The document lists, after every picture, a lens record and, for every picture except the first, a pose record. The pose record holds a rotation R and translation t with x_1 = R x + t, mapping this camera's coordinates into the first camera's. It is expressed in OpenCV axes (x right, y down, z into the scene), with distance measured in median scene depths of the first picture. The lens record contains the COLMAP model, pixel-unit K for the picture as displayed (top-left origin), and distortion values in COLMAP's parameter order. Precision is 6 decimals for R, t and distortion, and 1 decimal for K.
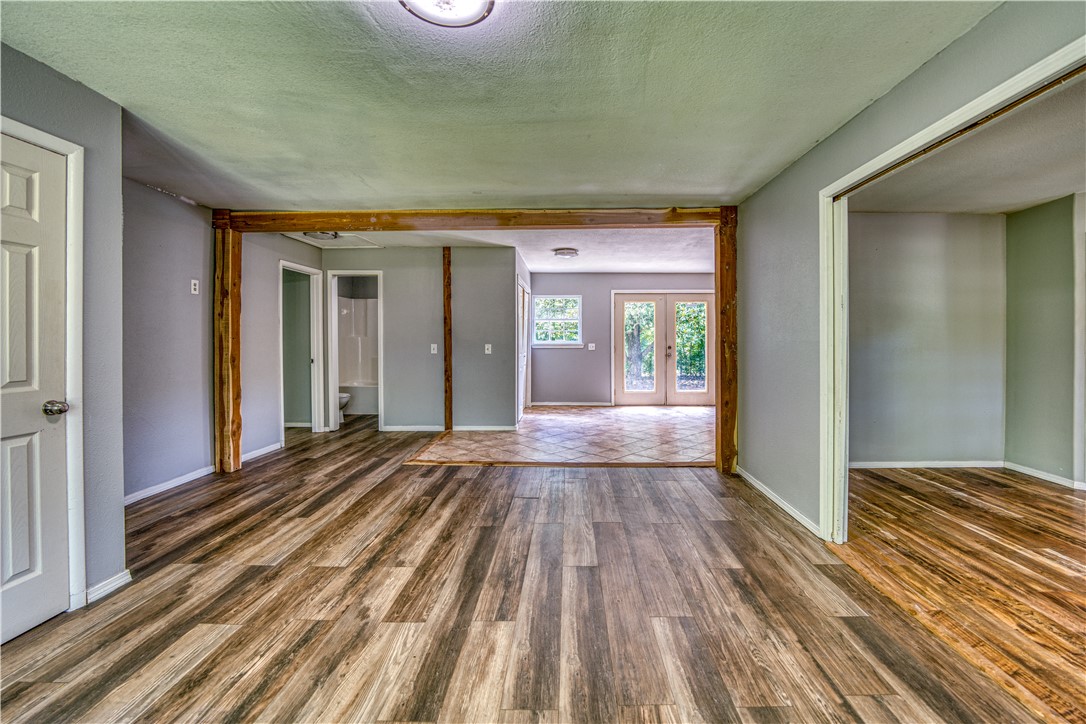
lens RADIAL K [[455.7, 0, 576.4], [0, 455.7, 342.3], [0, 0, 1]] dist [-0.014638, 0.000495]
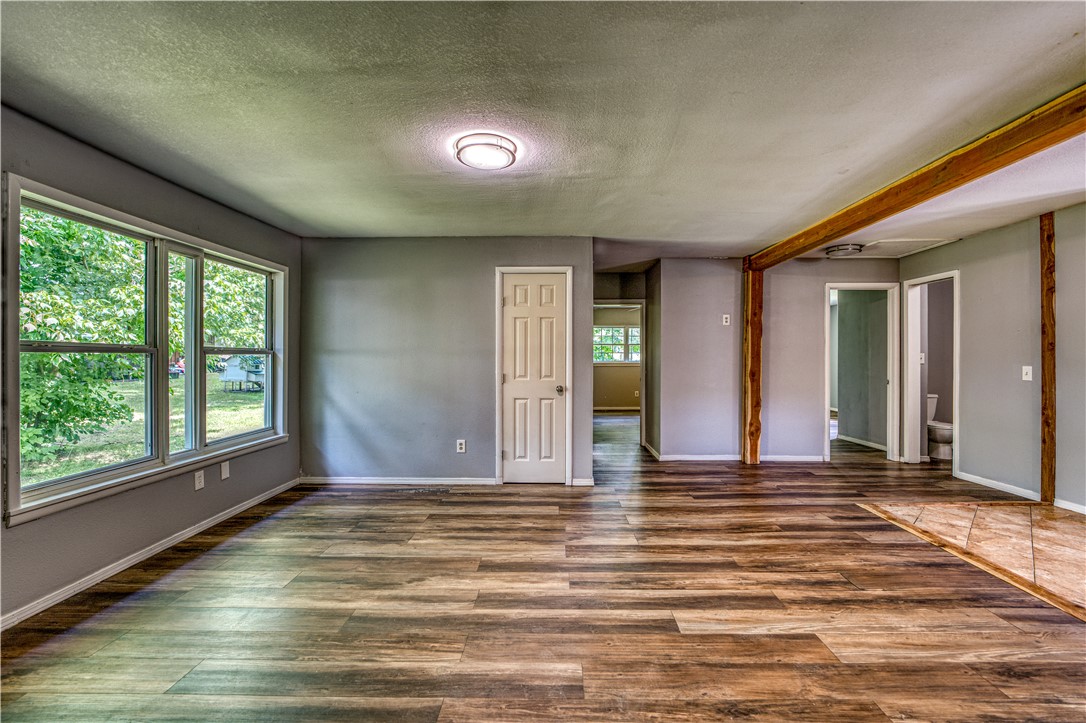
lens RADIAL K [[455.7, 0, 543.8], [0, 455.7, 360.0], [0, 0, 1]] dist [-0.014638, 0.000495]
pose [[-0.018260, 0.002631, -0.999830, 0.659784], [-0.008362, 0.999961, 0.002784, -0.001408], [0.999798, 0.008412, -0.018237, 0.578032]]
